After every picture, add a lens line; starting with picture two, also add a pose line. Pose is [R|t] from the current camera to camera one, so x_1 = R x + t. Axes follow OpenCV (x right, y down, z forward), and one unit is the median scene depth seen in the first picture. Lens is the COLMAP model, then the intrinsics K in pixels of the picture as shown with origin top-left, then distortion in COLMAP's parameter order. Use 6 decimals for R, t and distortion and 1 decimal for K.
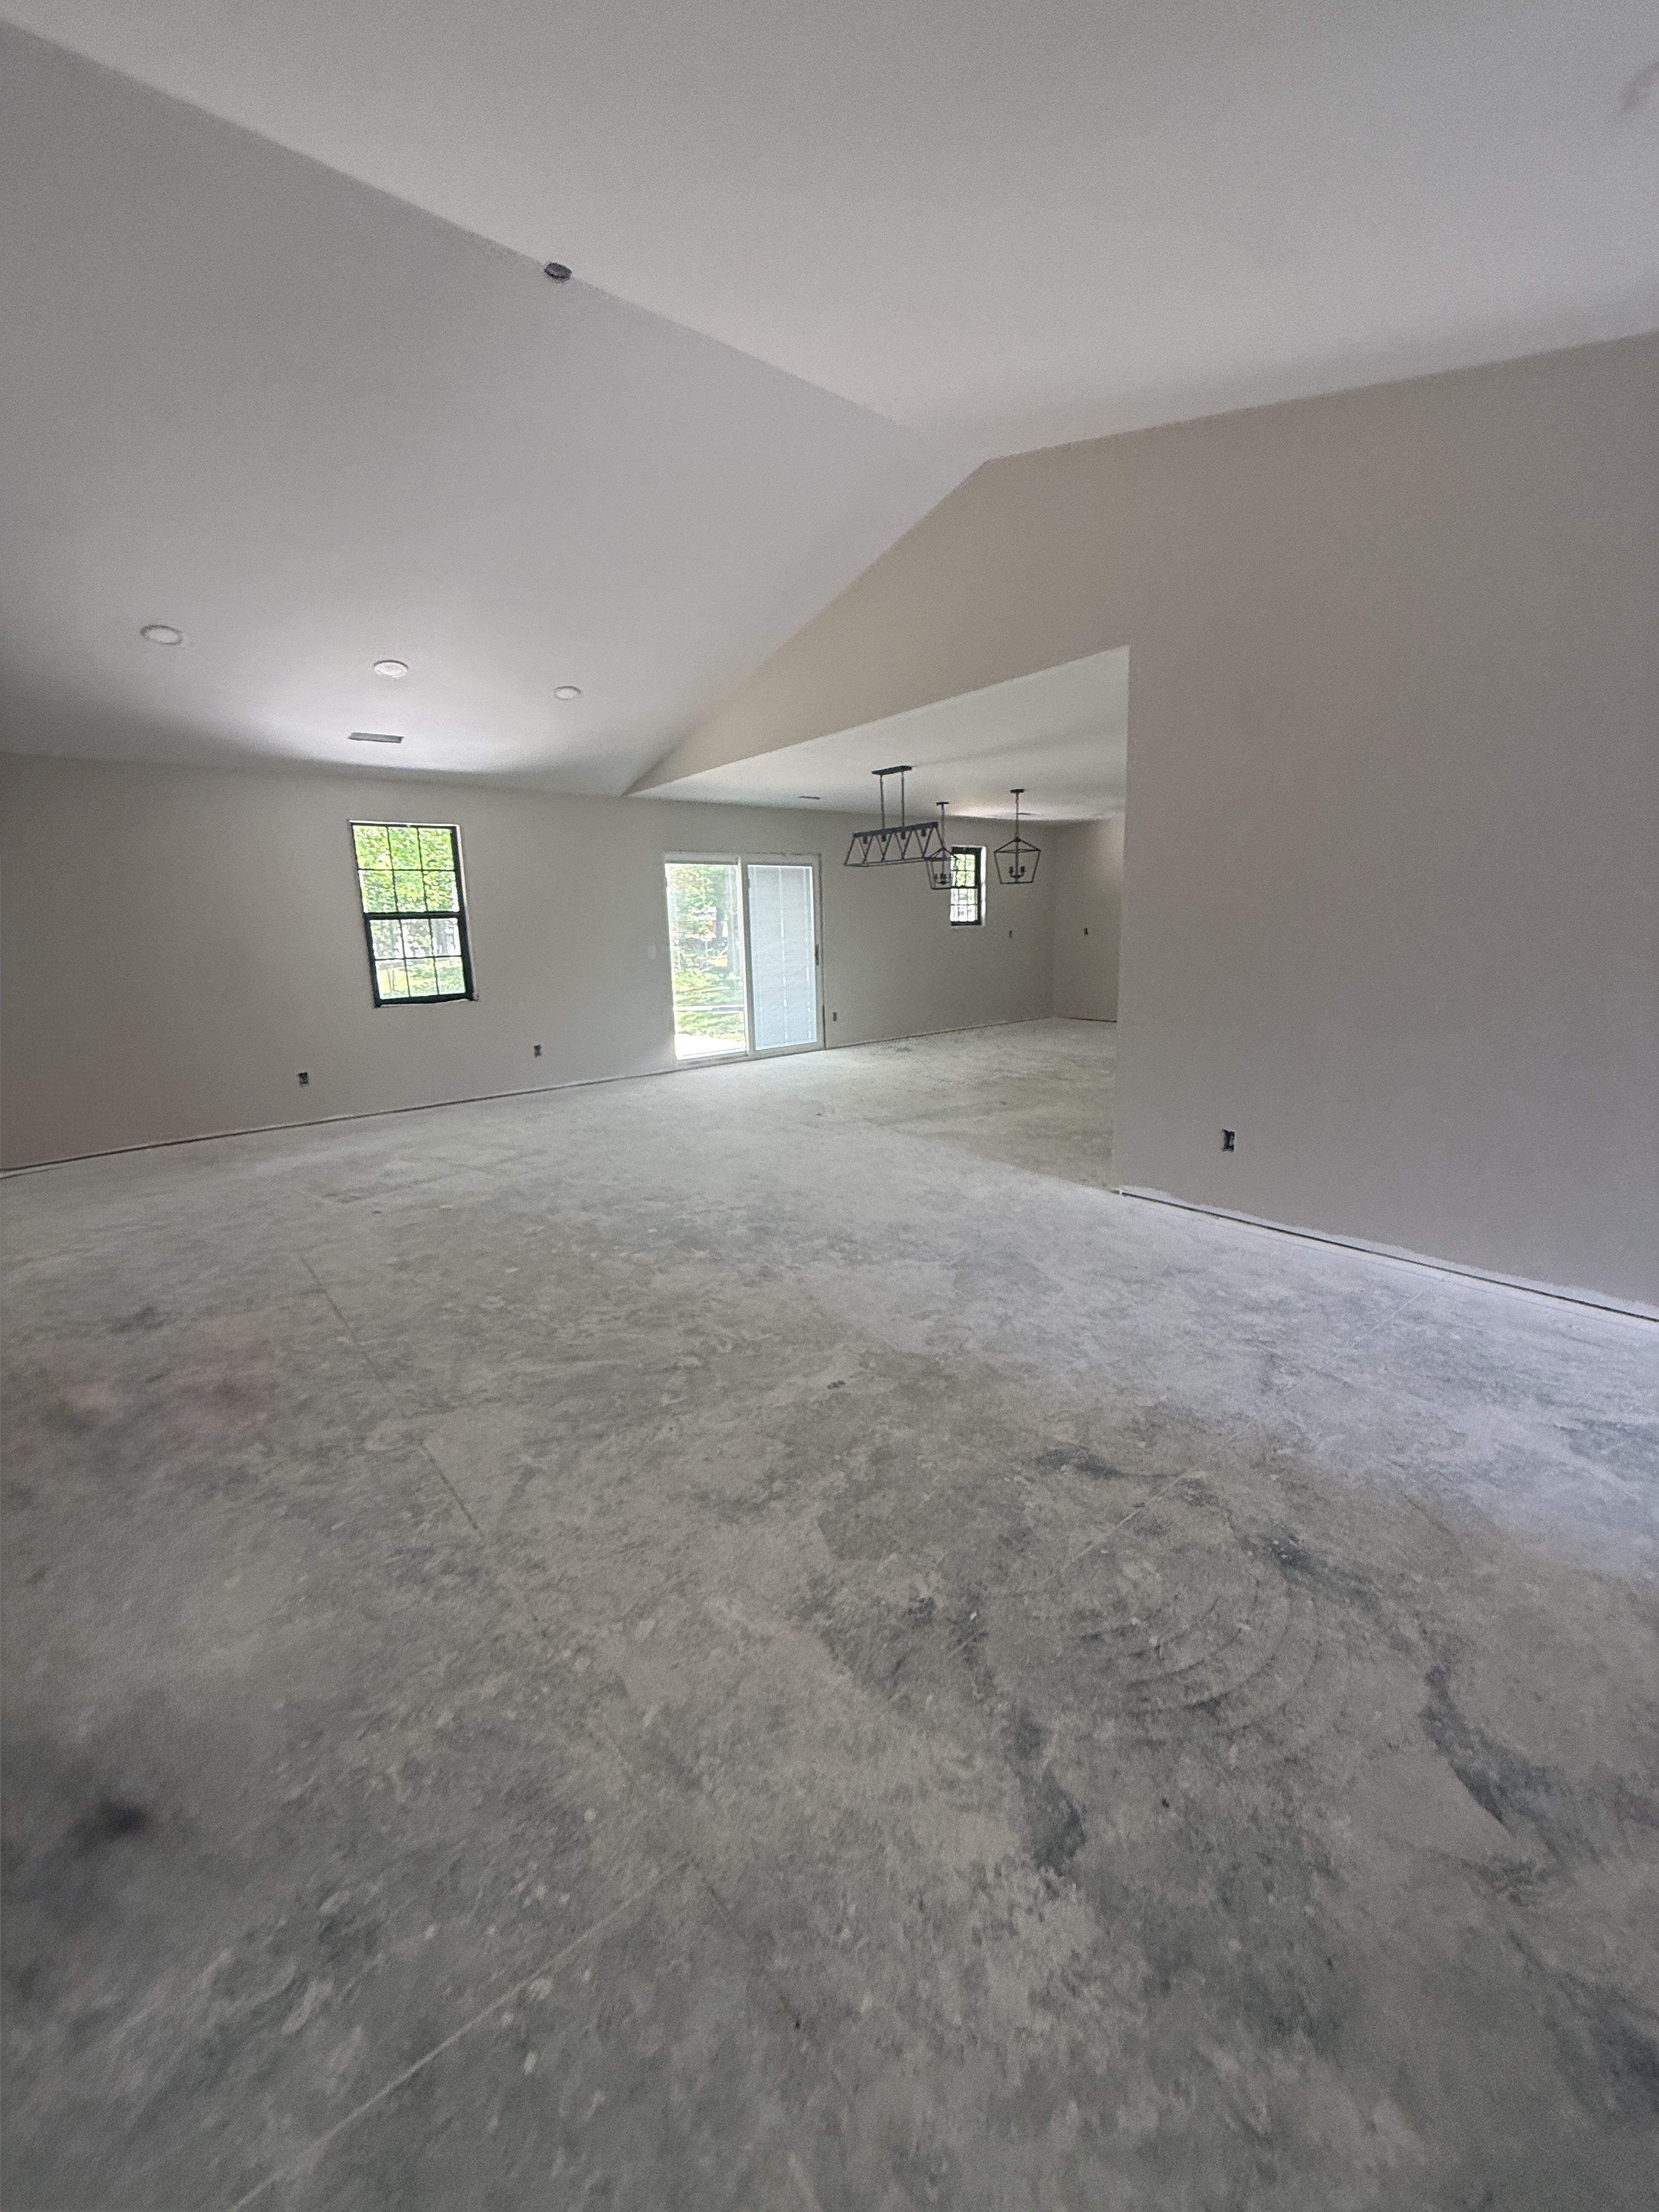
lens RADIAL K [[881.4, 0, 827.5], [0, 881.4, 1100.6], [0, 0, 1]] dist [-0.003132, -0.000255]
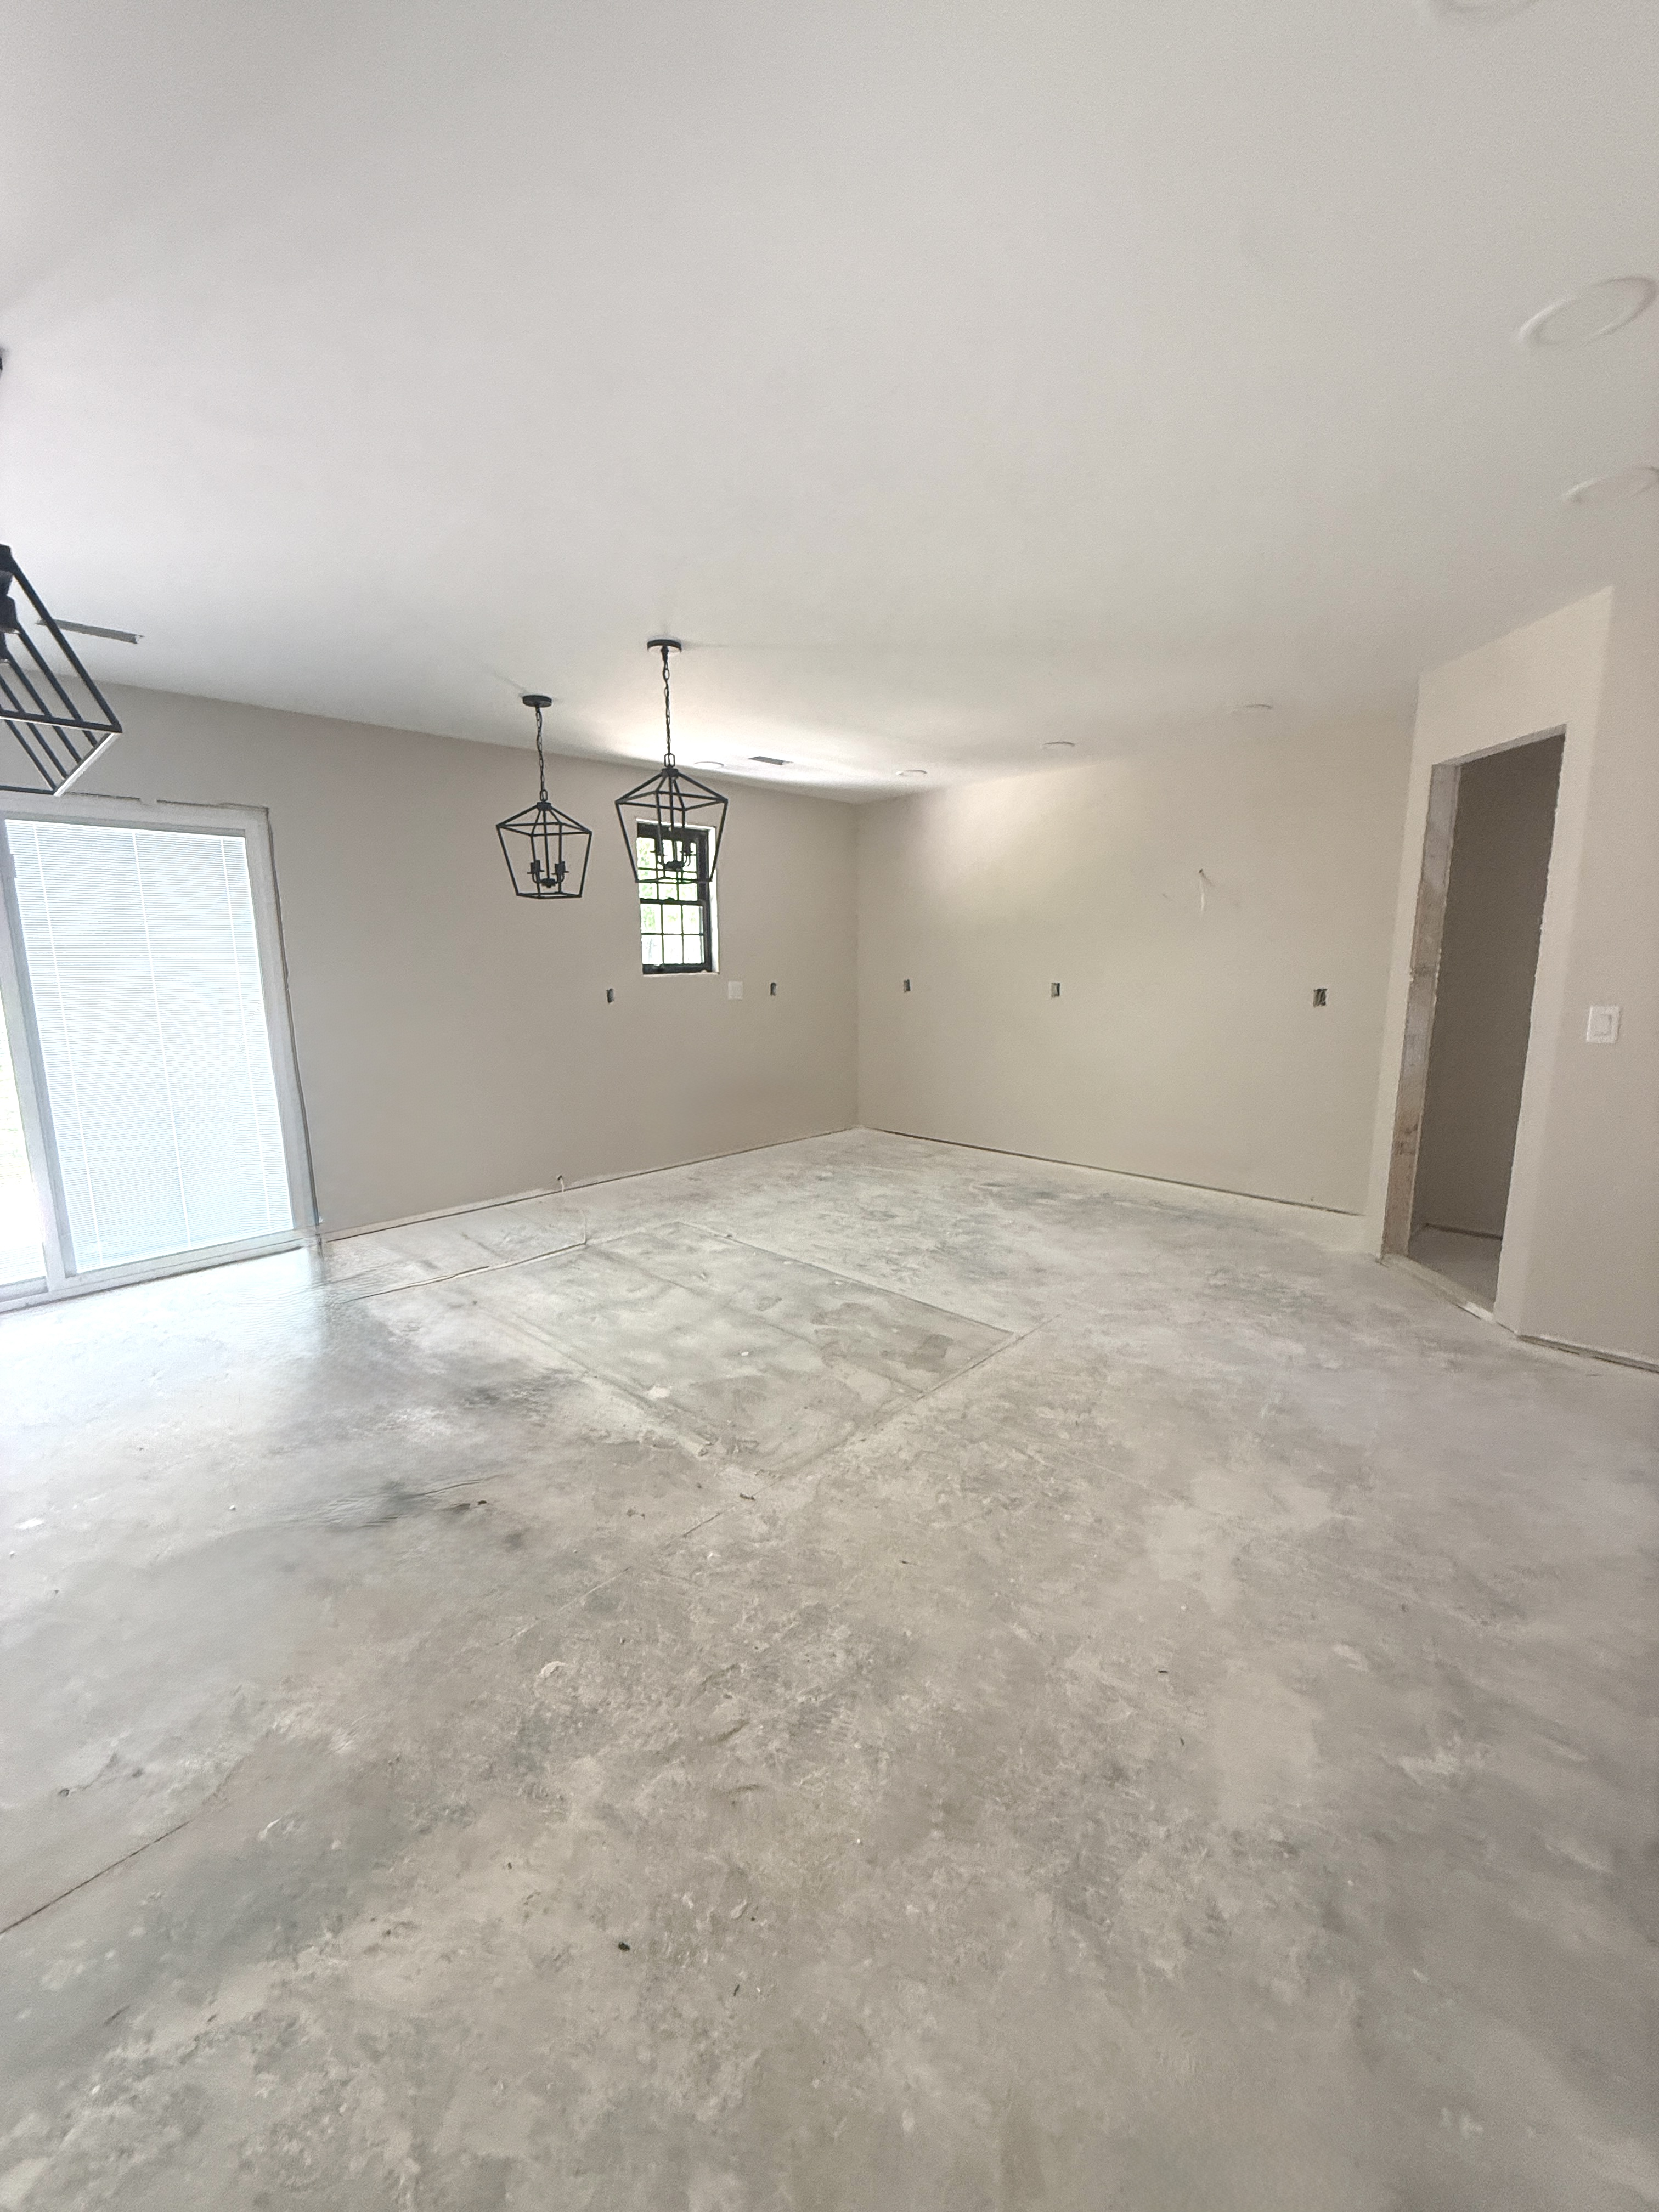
lens RADIAL K [[881.4, 0, 827.5], [0, 881.4, 1100.6], [0, 0, 1]] dist [-0.003132, -0.000255]
pose [[0.992912, 0.000405, 0.118852, 0.222957], [0.003611, 0.999430, -0.033570, -0.125473], [-0.118798, 0.033761, 0.992344, 0.561582]]
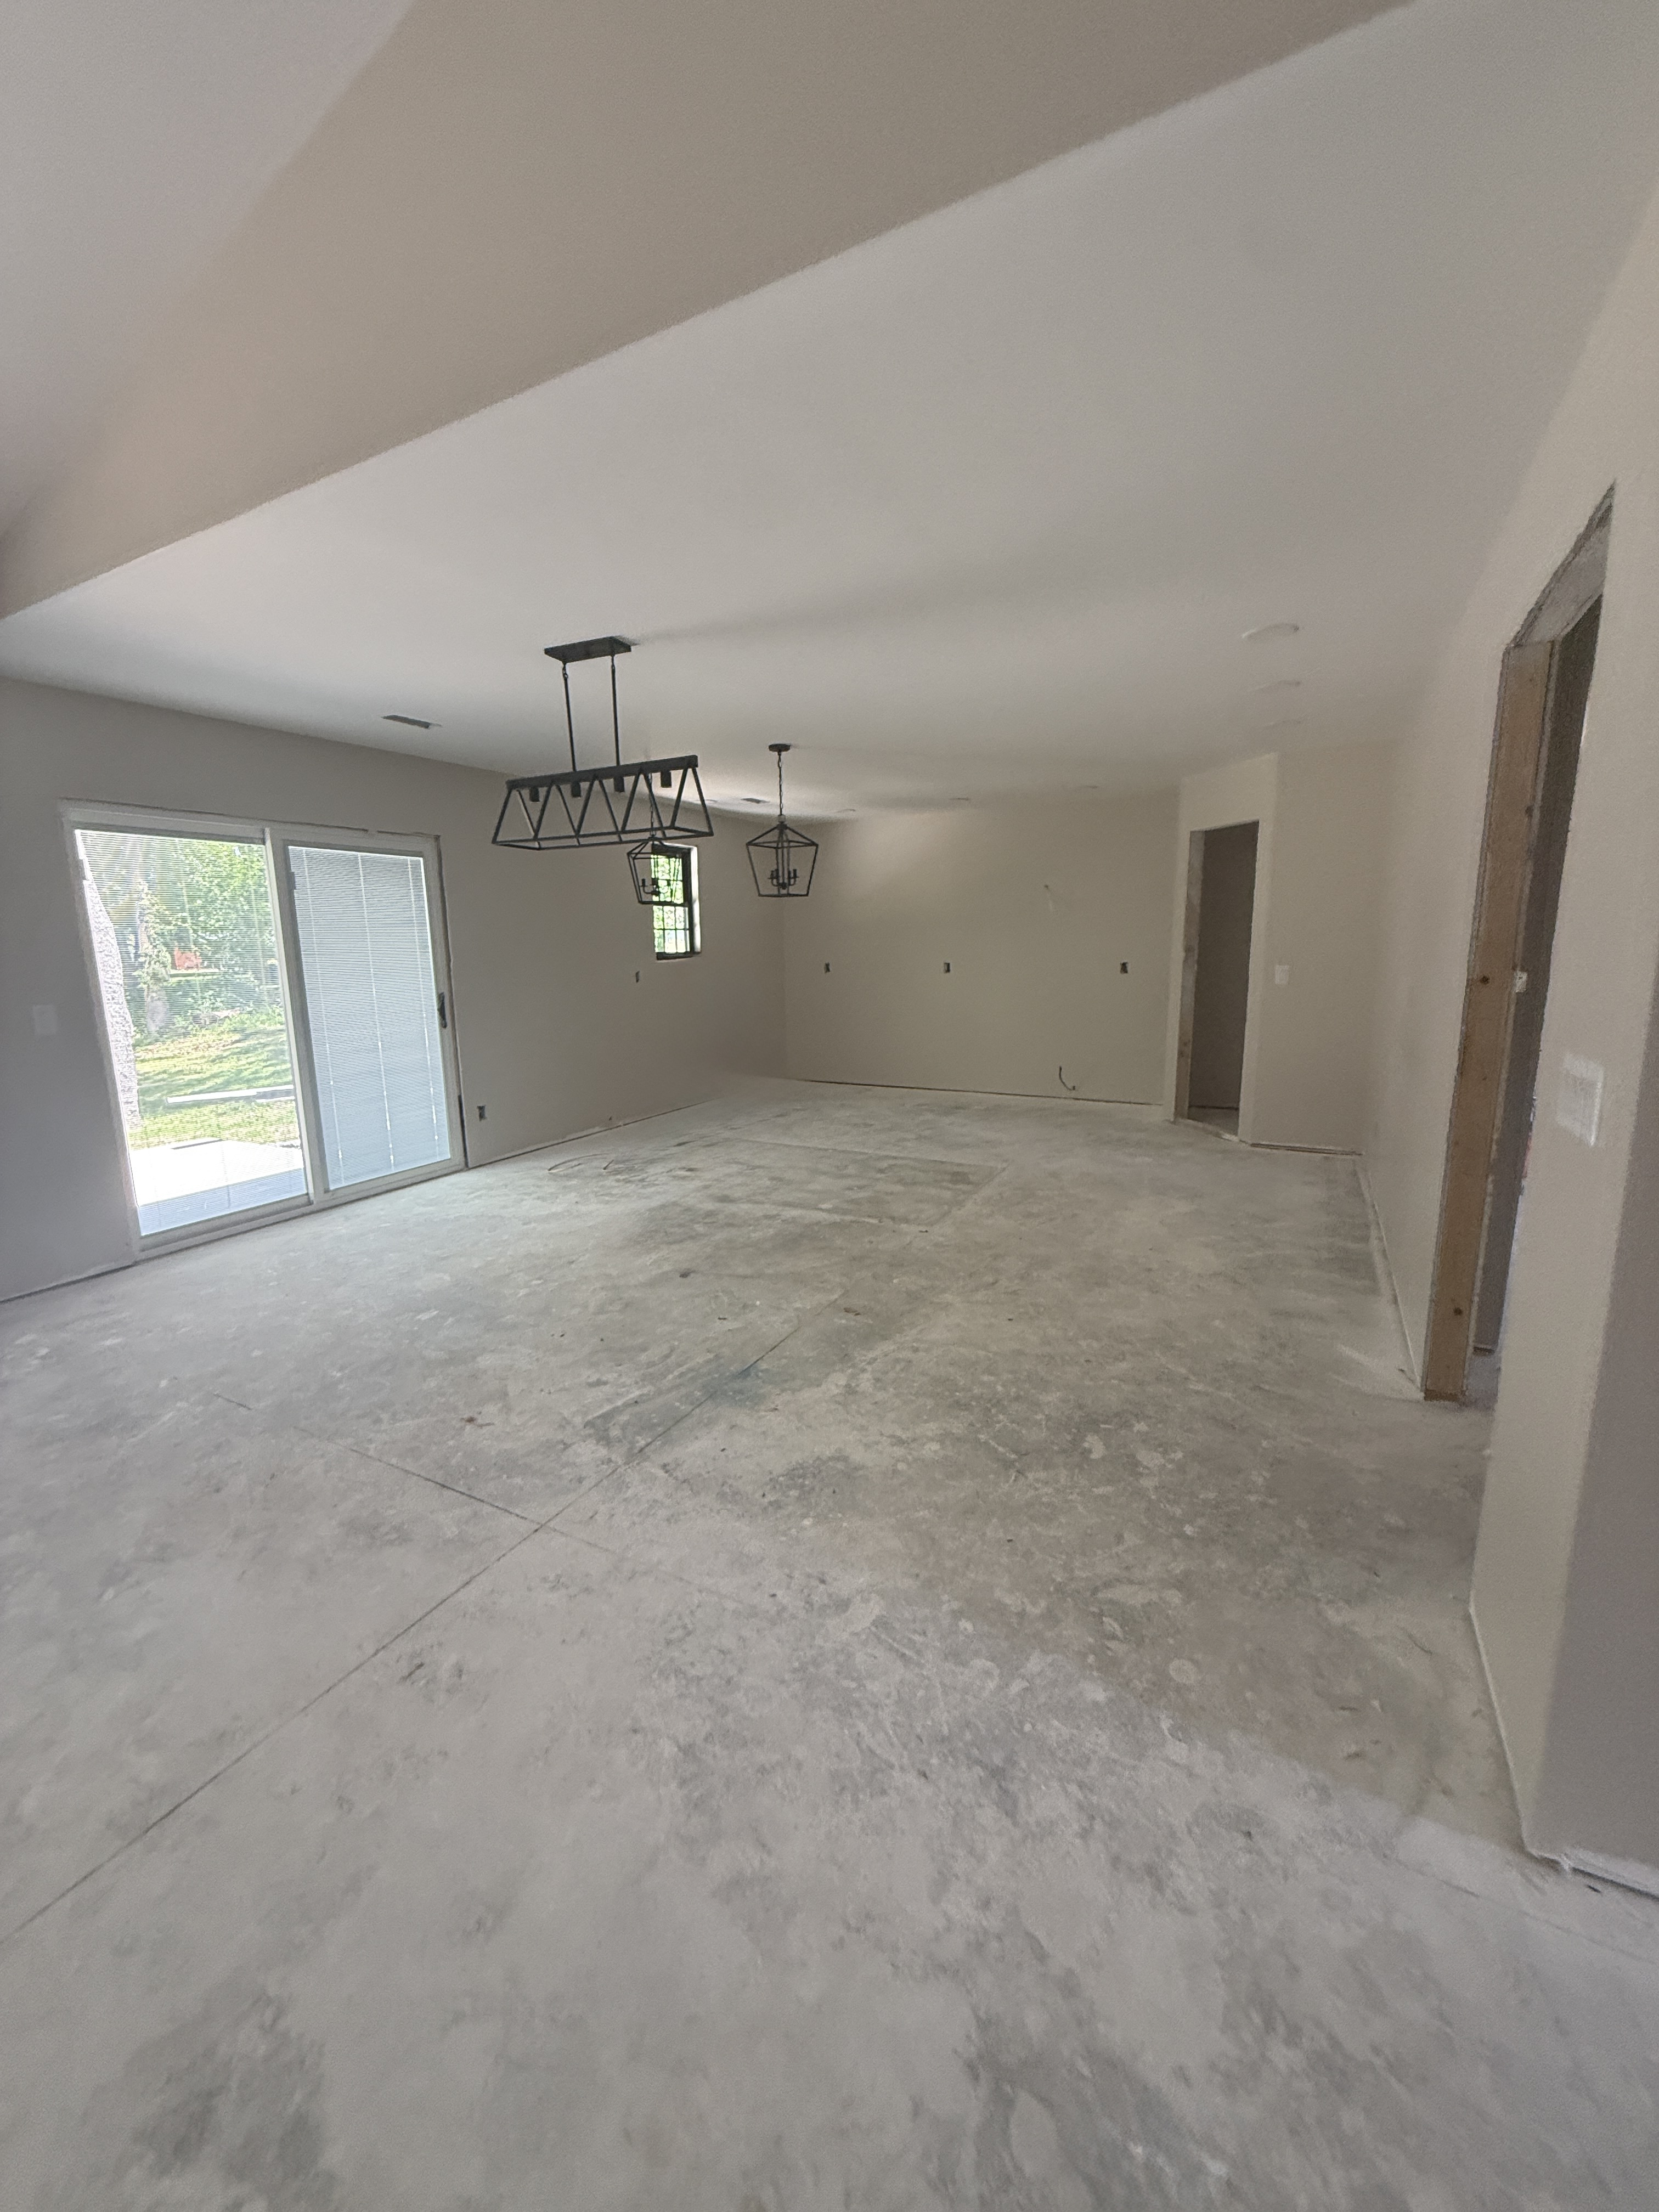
lens RADIAL K [[881.4, 0, 827.5], [0, 881.4, 1100.6], [0, 0, 1]] dist [-0.003132, -0.000255]
pose [[0.922485, -0.055665, 0.381998, -0.003160], [0.066703, 0.997649, -0.015704, -0.084833], [-0.380226, 0.039967, 0.924030, 0.391434]]
